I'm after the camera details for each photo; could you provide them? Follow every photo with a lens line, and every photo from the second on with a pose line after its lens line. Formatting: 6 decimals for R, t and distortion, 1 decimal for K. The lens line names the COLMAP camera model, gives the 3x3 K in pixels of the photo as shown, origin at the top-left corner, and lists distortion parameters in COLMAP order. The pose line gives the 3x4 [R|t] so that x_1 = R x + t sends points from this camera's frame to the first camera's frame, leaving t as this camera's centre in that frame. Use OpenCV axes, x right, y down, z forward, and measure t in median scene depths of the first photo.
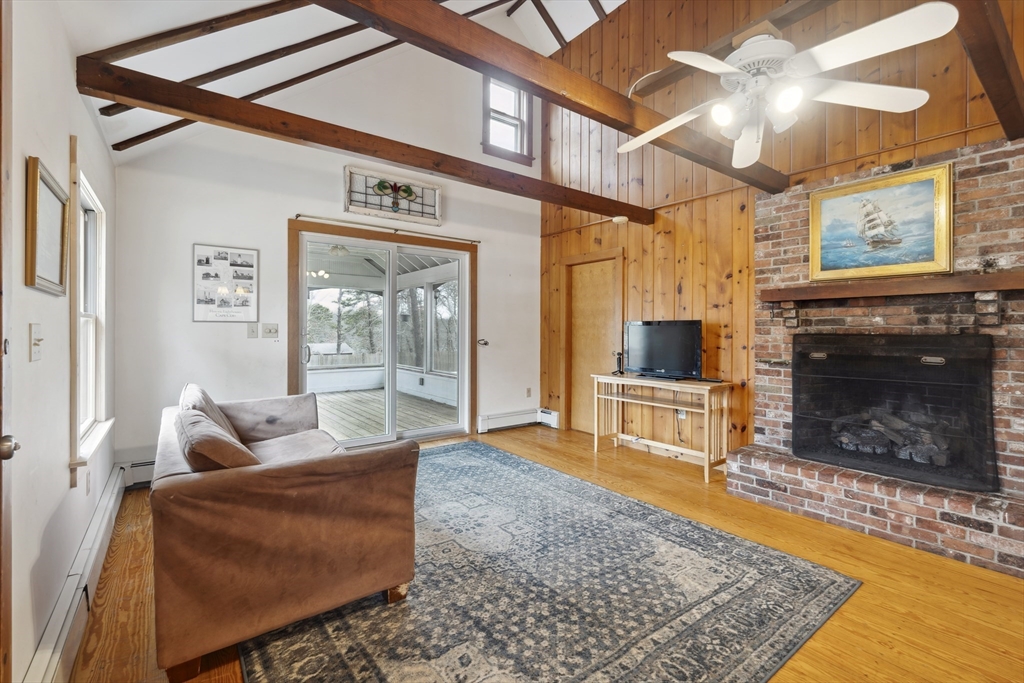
lens RADIAL K [[452.1, 0, 508.5], [0, 452.1, 329.0], [0, 0, 1]] dist [-0.005224, -0.000266]
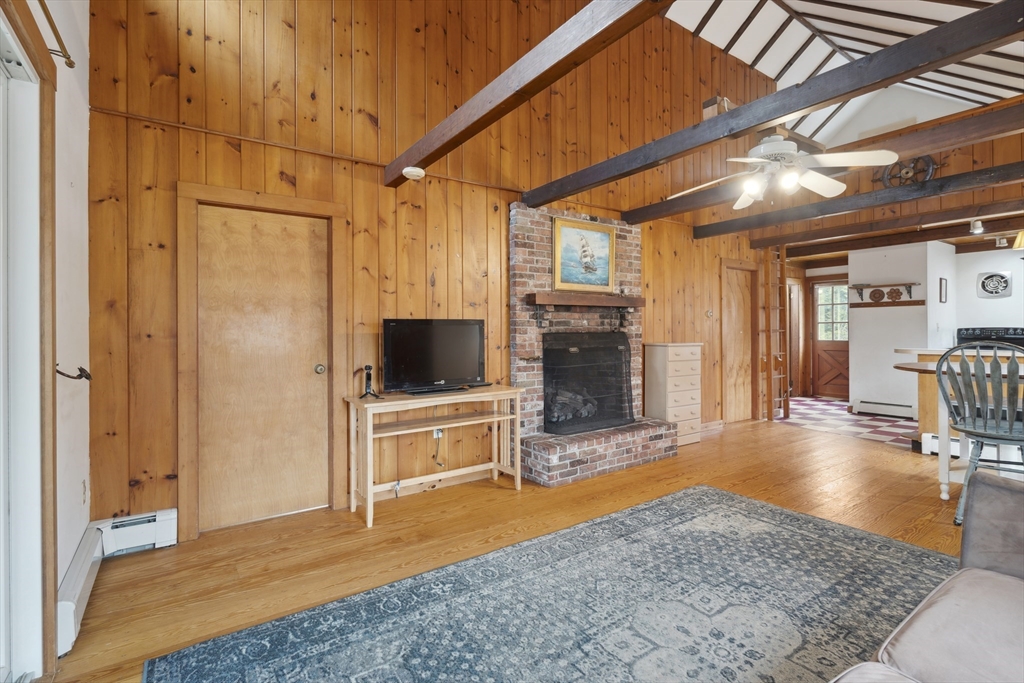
lens RADIAL K [[480.0, 0, 521.7], [0, 480.0, 328.3], [0, 0, 1]] dist [-0.002269, -0.000493]
pose [[0.025912, 0.001728, 0.999663, -0.693127], [0.005550, 0.999983, -0.001873, 0.000594], [-0.999649, 0.005596, 0.025902, 1.160587]]
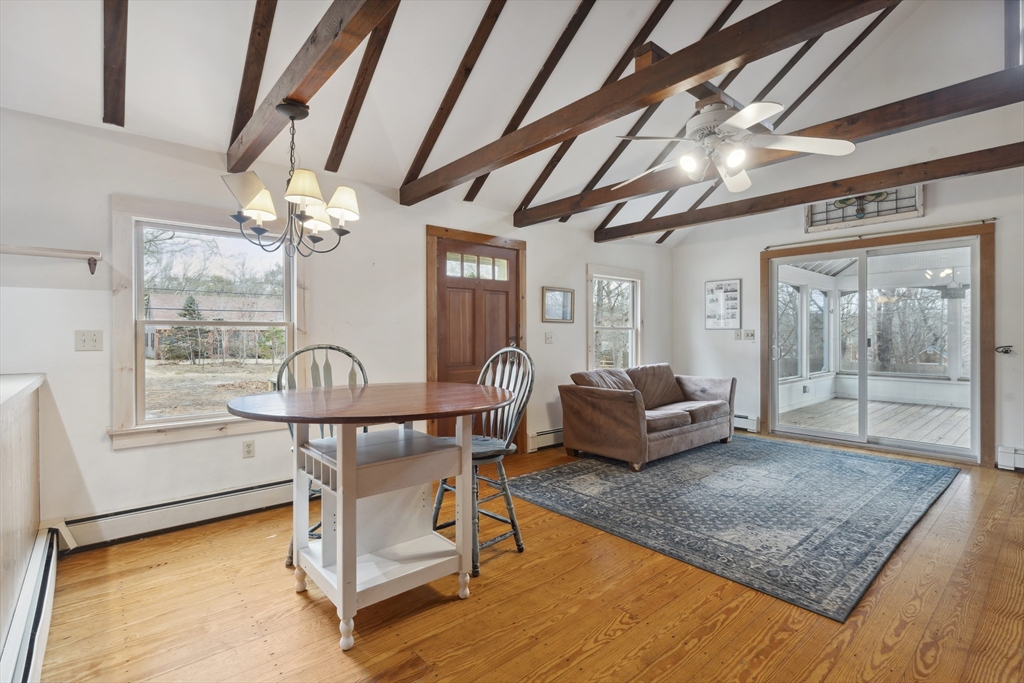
lens RADIAL K [[480.0, 0, 510.9], [0, 480.0, 338.0], [0, 0, 1]] dist [-0.002269, -0.000493]
pose [[0.061466, 0.004871, -0.998097, 1.209166], [0.004855, 0.999975, 0.005179, 0.002753], [0.998097, -0.005164, 0.061440, 0.221198]]
